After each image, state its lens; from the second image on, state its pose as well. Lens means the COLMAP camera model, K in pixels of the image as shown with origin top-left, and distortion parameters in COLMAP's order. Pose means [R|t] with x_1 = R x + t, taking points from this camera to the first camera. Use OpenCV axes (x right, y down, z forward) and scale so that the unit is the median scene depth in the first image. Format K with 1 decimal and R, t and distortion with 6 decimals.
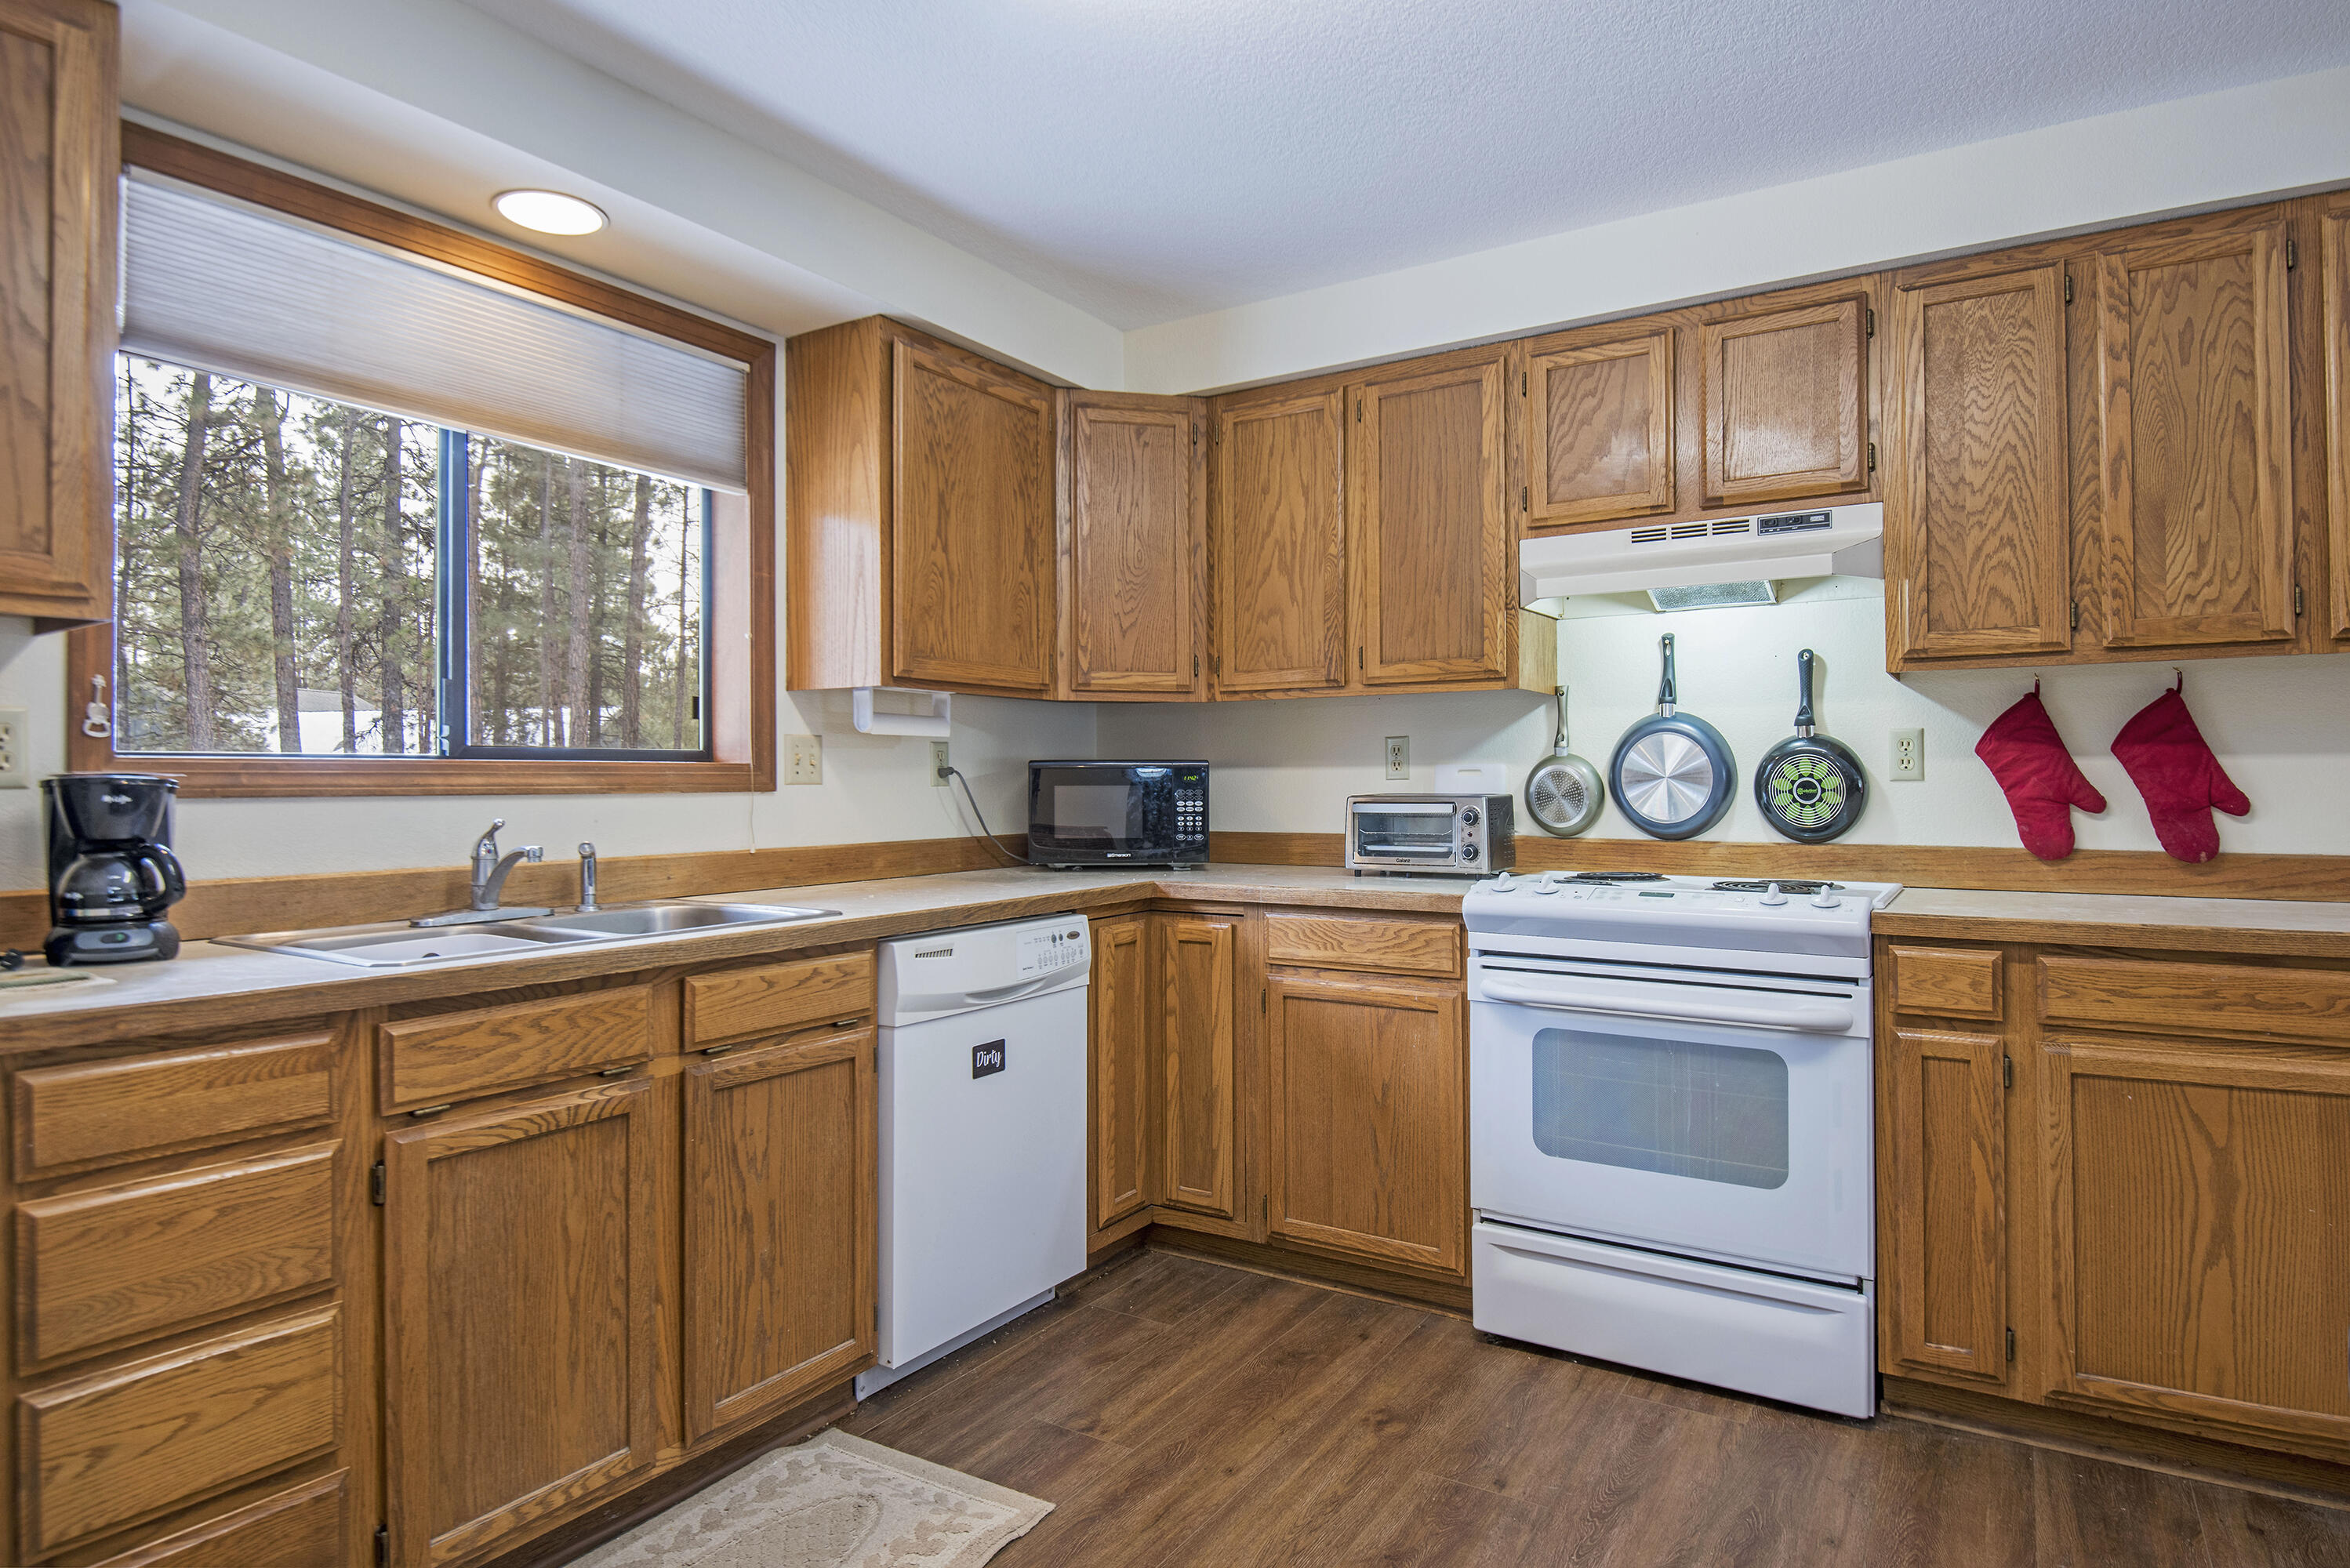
lens RADIAL K [[1052.1, 0, 1175.0], [0, 1052.1, 784.0], [0, 0, 1]] dist [0.008785, -0.015294]
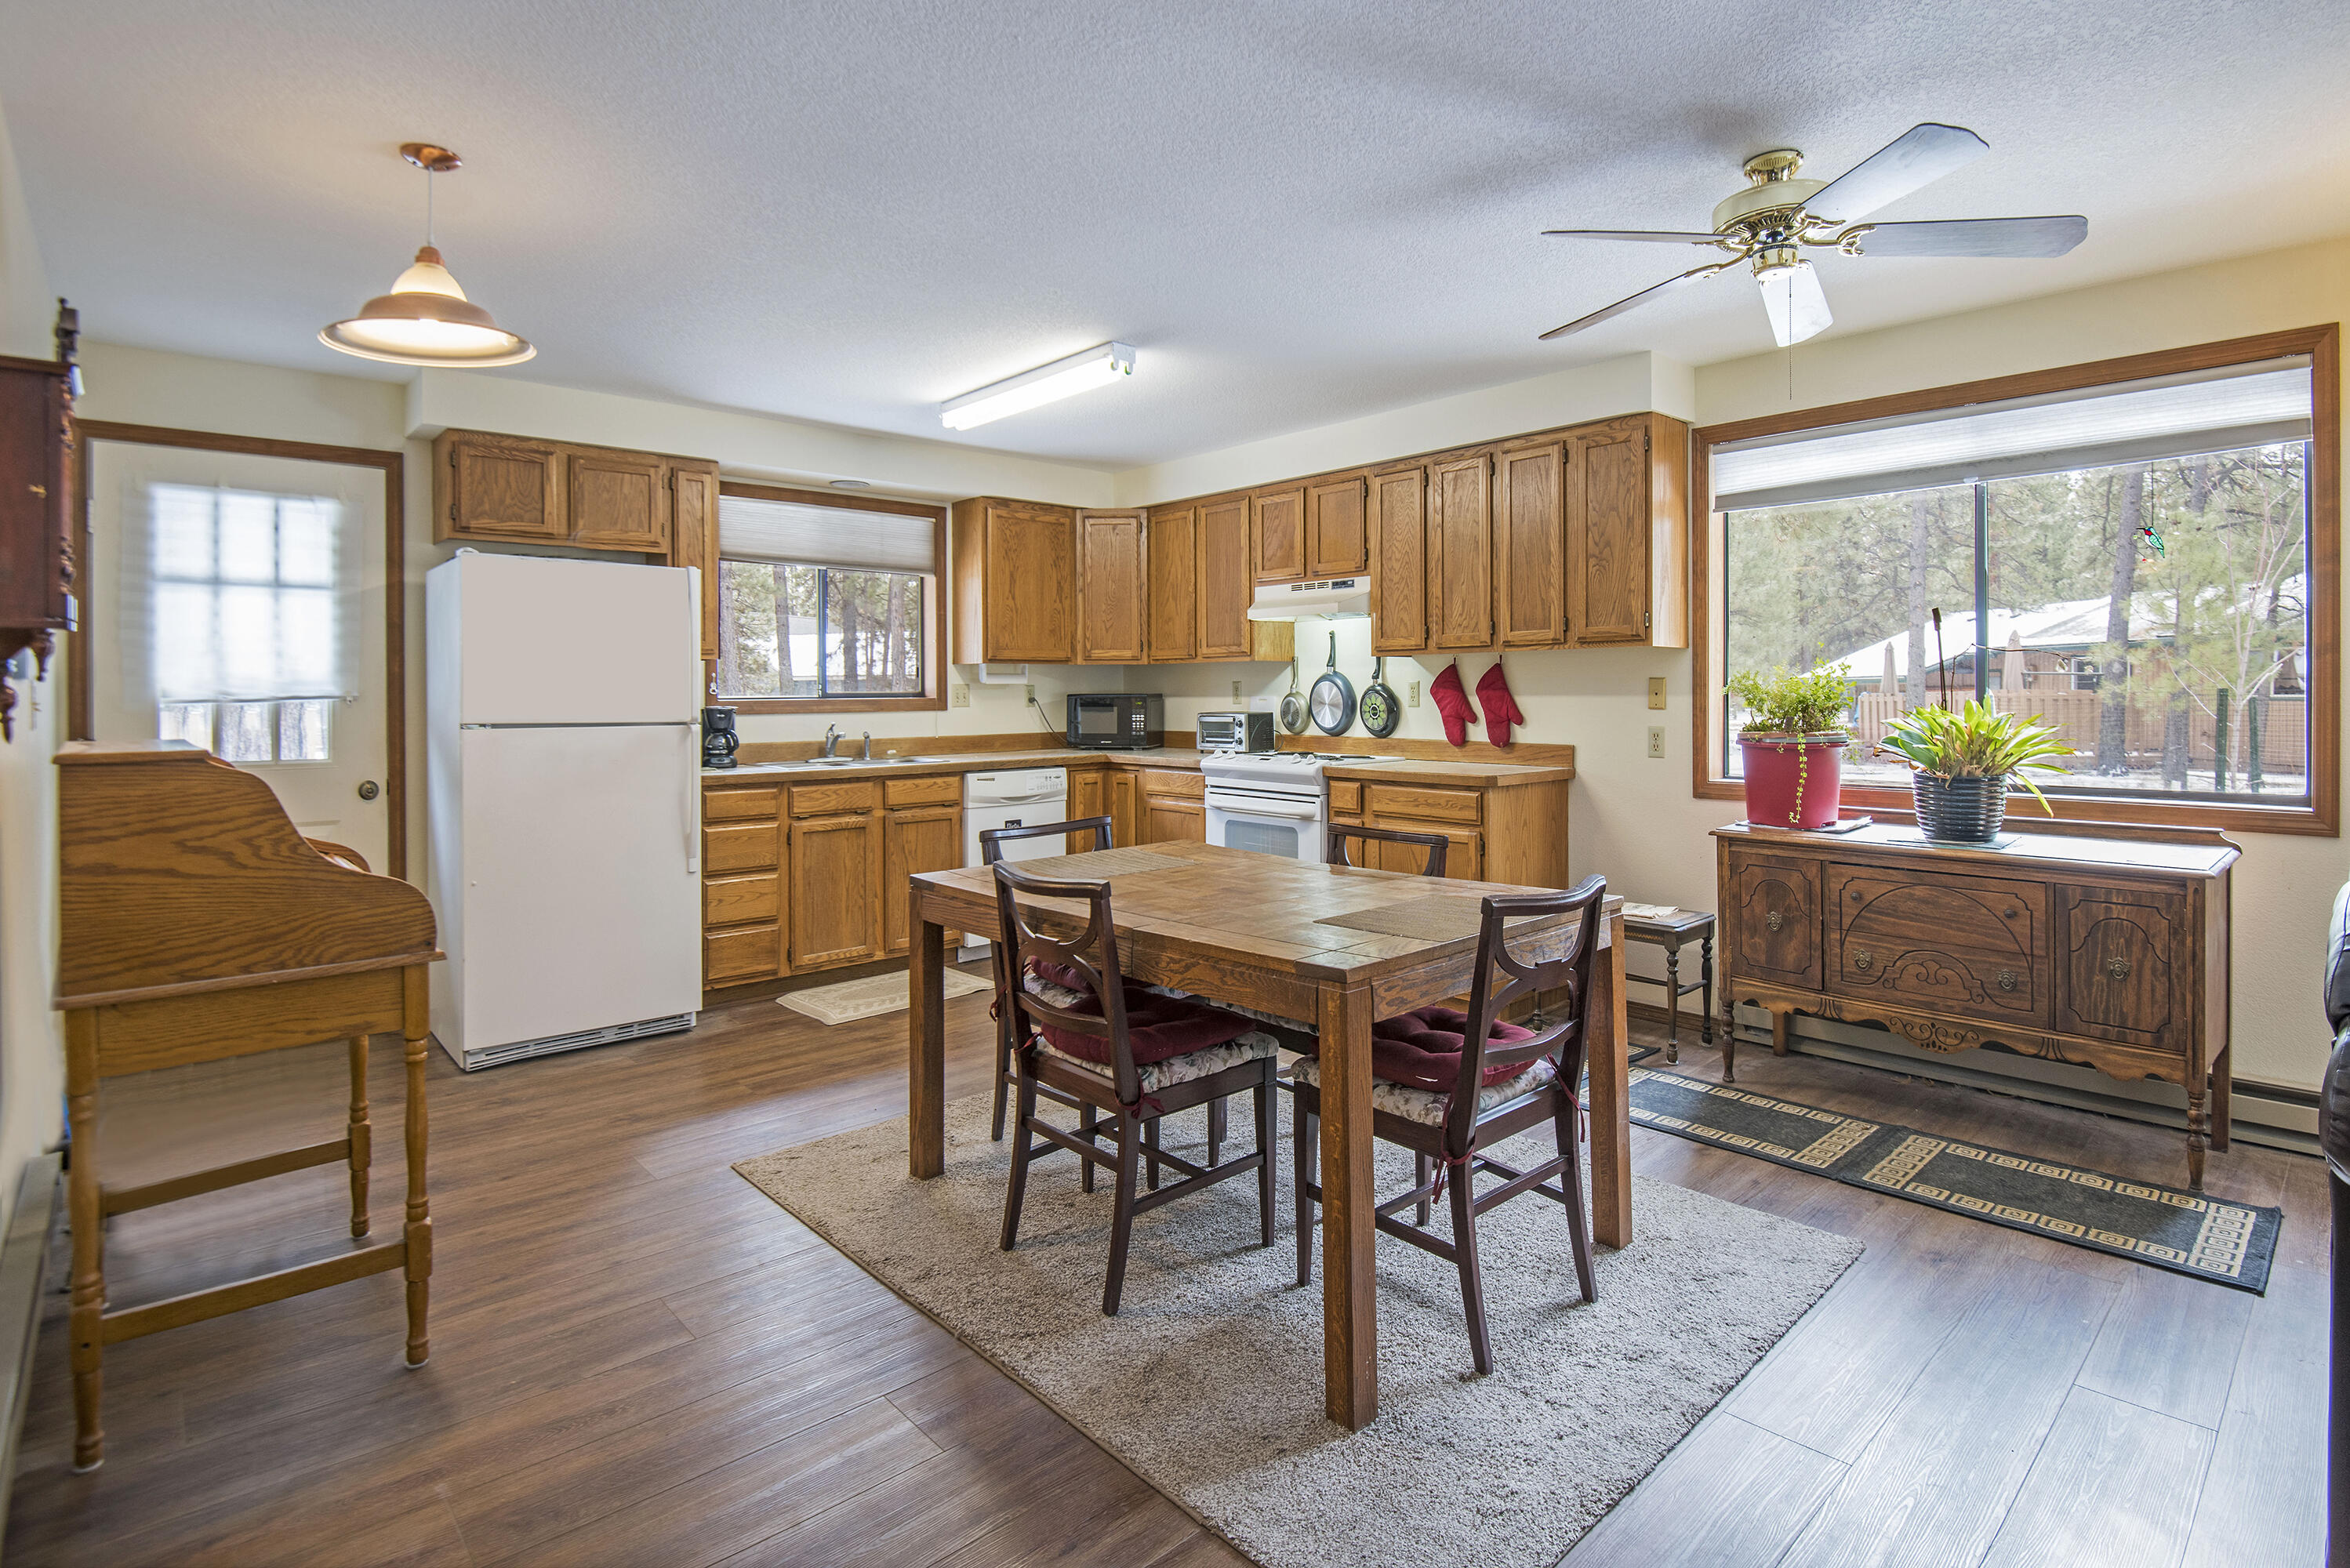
lens RADIAL K [[1153.7, 0, 1176.7], [0, 1153.7, 690.8], [0, 0, 1]] dist [0.000138, 0.000020]
pose [[0.930060, -0.005012, -0.367373, 1.060249], [0.006652, 0.999973, 0.003199, -0.042808], [0.367347, -0.005420, 0.930068, -1.189812]]
